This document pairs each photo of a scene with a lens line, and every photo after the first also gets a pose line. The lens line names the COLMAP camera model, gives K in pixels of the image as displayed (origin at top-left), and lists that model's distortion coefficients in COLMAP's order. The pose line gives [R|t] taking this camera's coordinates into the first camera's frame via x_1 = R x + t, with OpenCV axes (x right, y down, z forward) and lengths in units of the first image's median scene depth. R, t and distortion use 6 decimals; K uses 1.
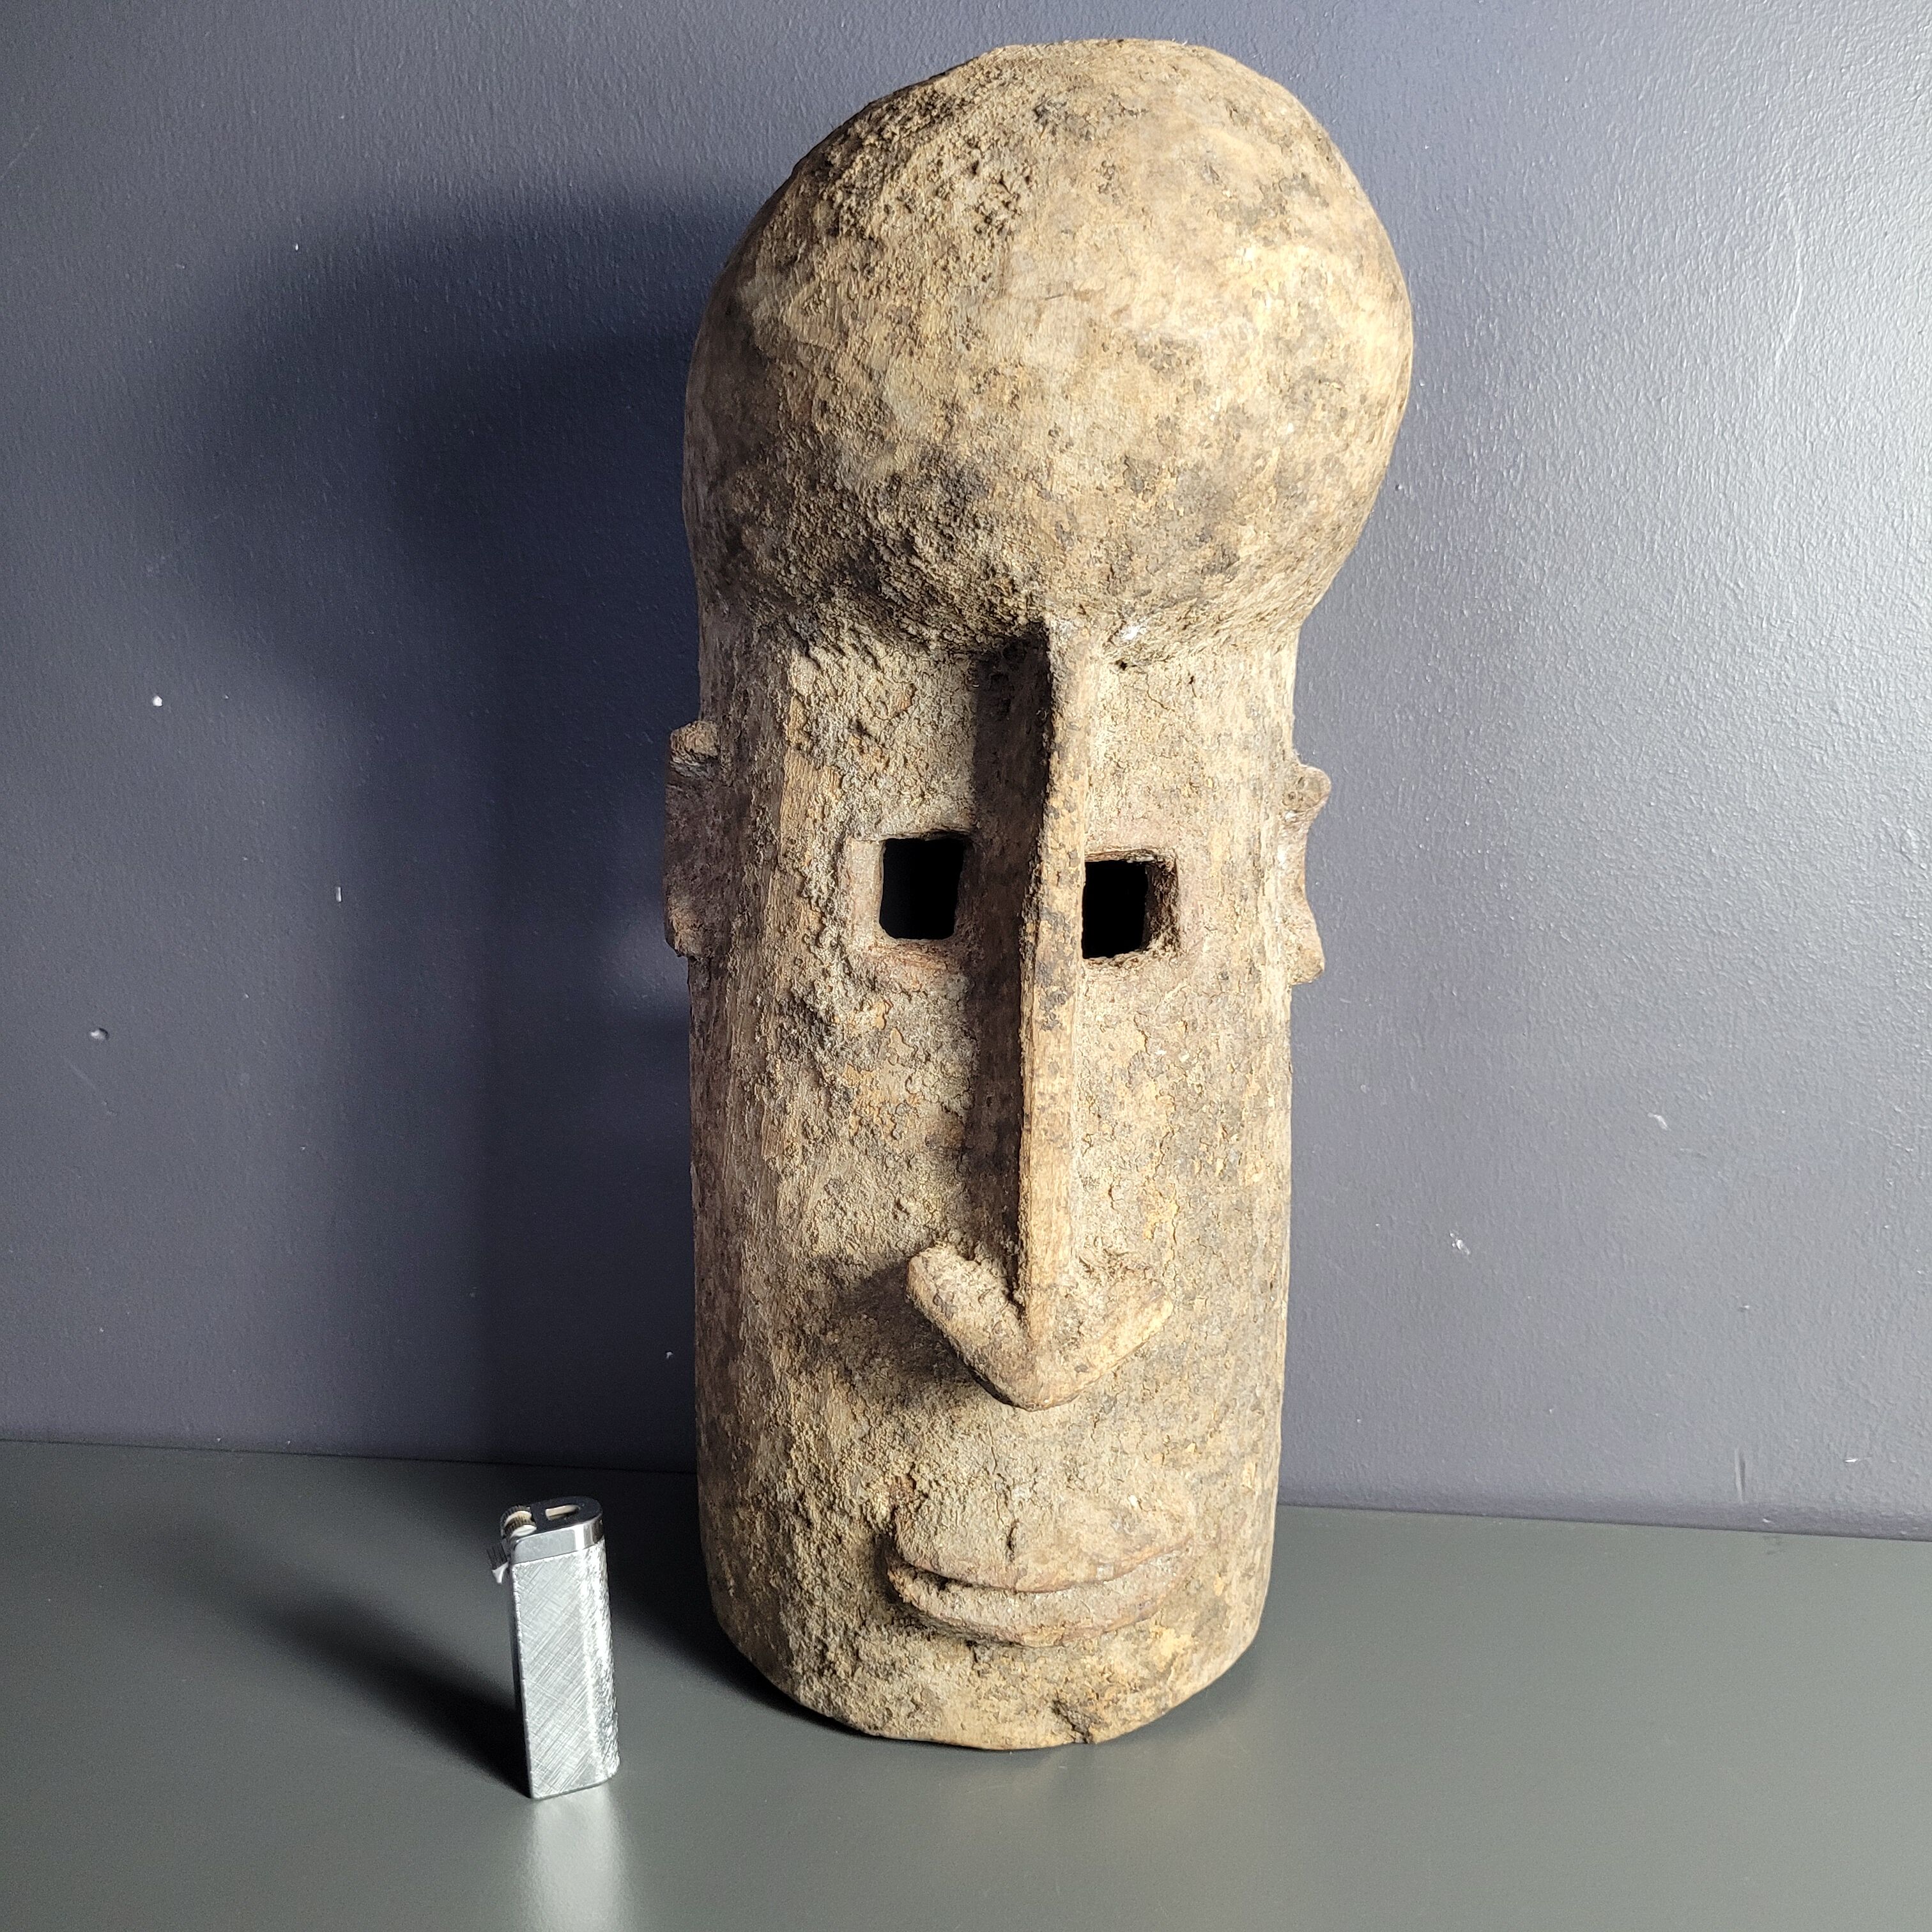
lens RADIAL K [[2043.5, 0, 951.9], [0, 2043.5, 986.6], [0, 0, 1]] dist [0.000321, 0.000000]
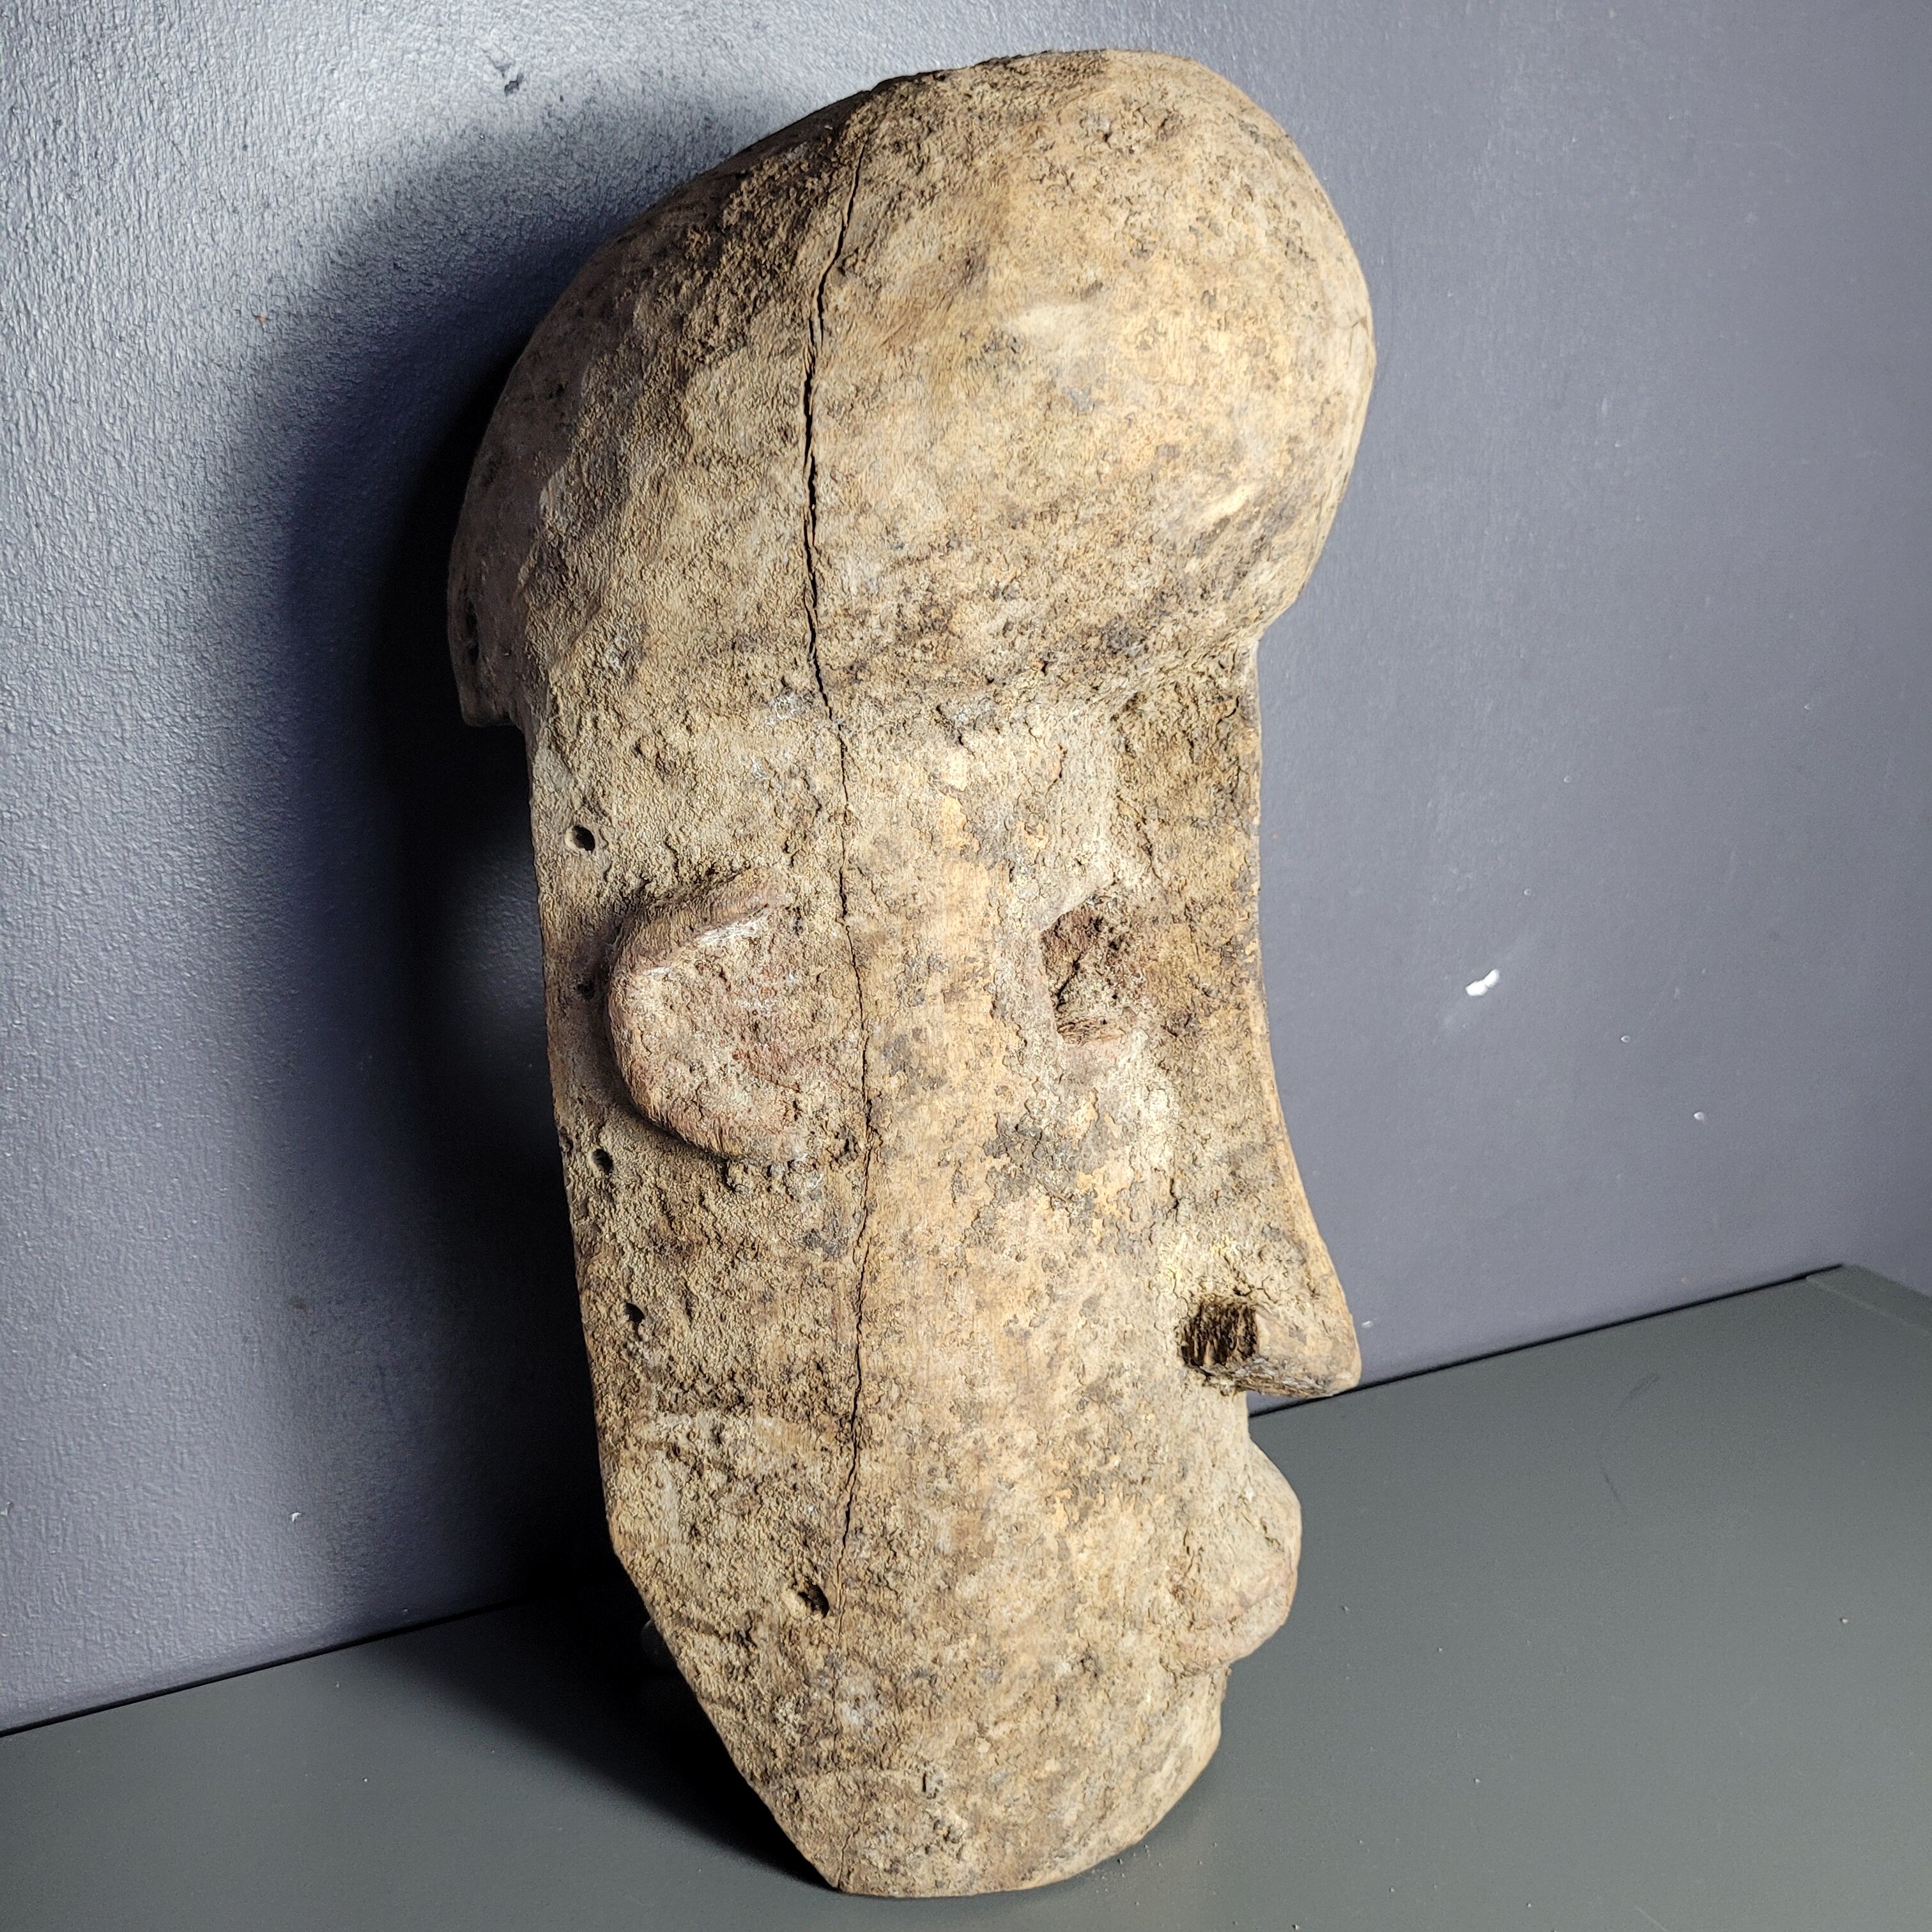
lens RADIAL K [[2043.5, 0, 975.9], [0, 2043.5, 976.0], [0, 0, 1]] dist [0.000321, 0.000000]
pose [[0.409666, -0.307672, 0.858785, -0.817192], [0.279489, 0.938467, 0.202894, -0.238929], [-0.868366, 0.156902, 0.470448, 0.601859]]
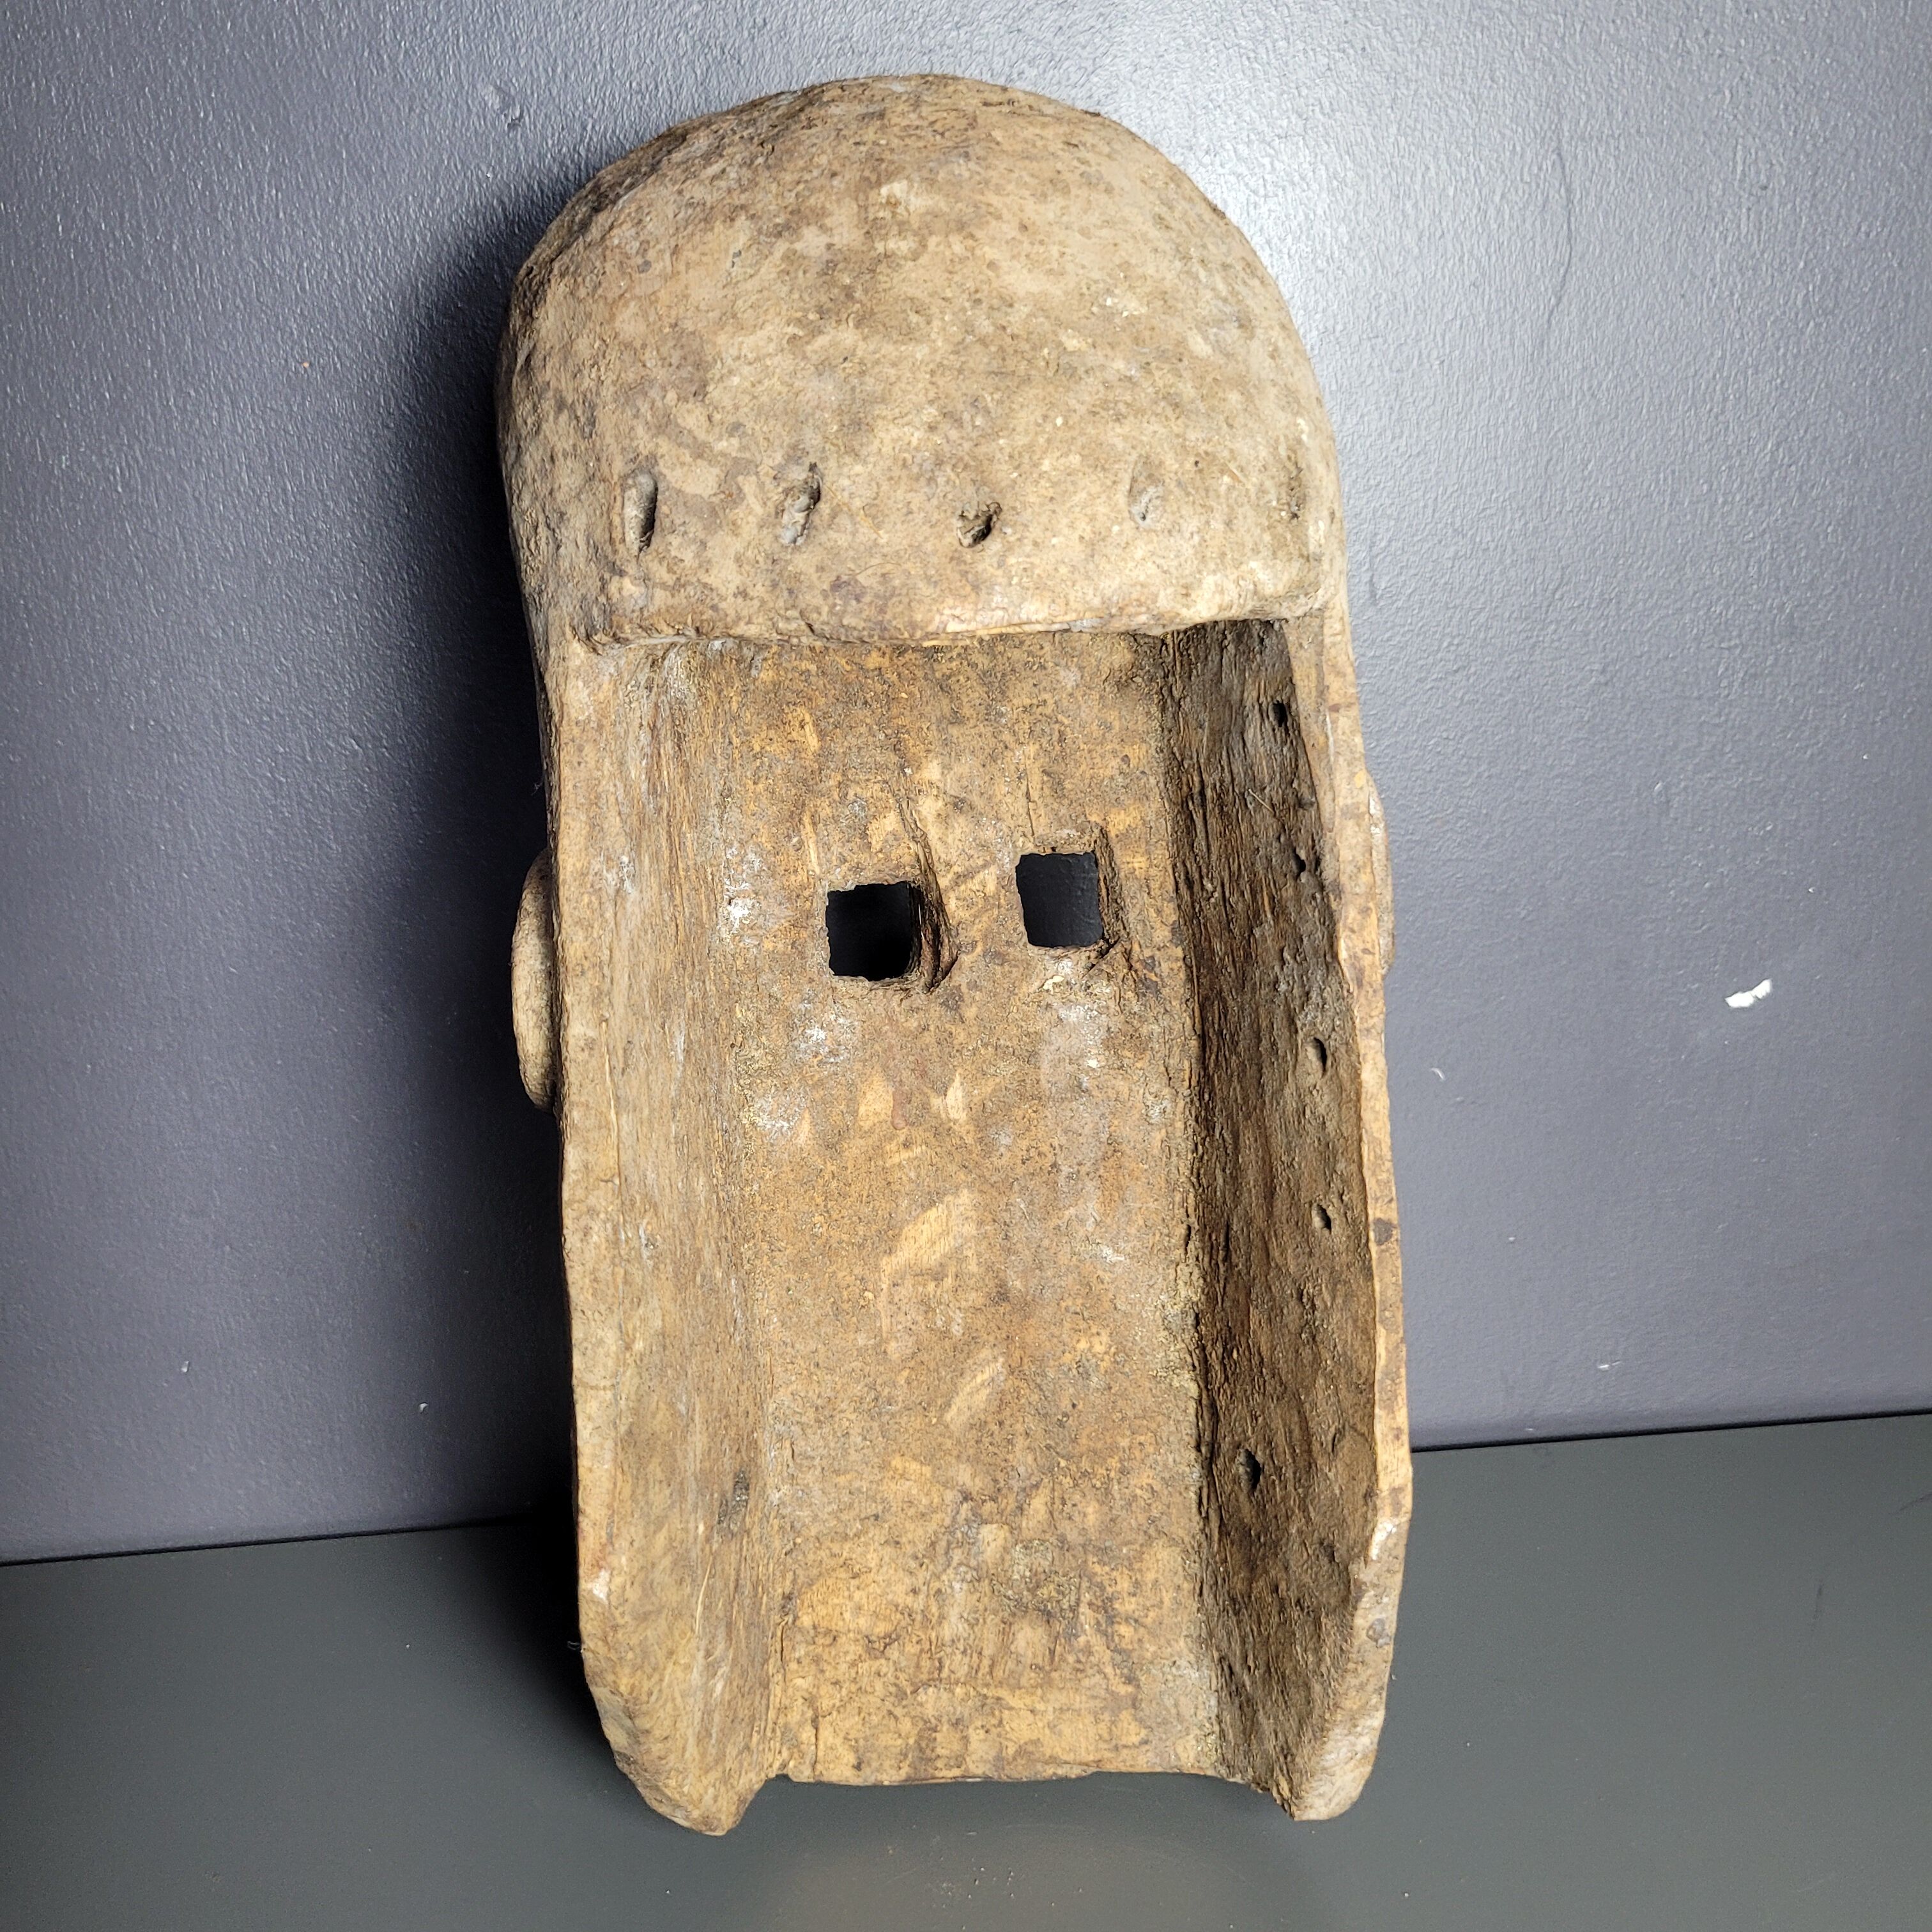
lens RADIAL K [[2043.5, 0, 932.4], [0, 2043.5, 965.4], [0, 0, 1]] dist [0.000321, 0.000000]
pose [[0.752917, -0.311444, 0.579757, -0.507869], [0.304045, 0.945899, 0.113277, -0.145498], [-0.583671, 0.090984, 0.806877, 0.248272]]
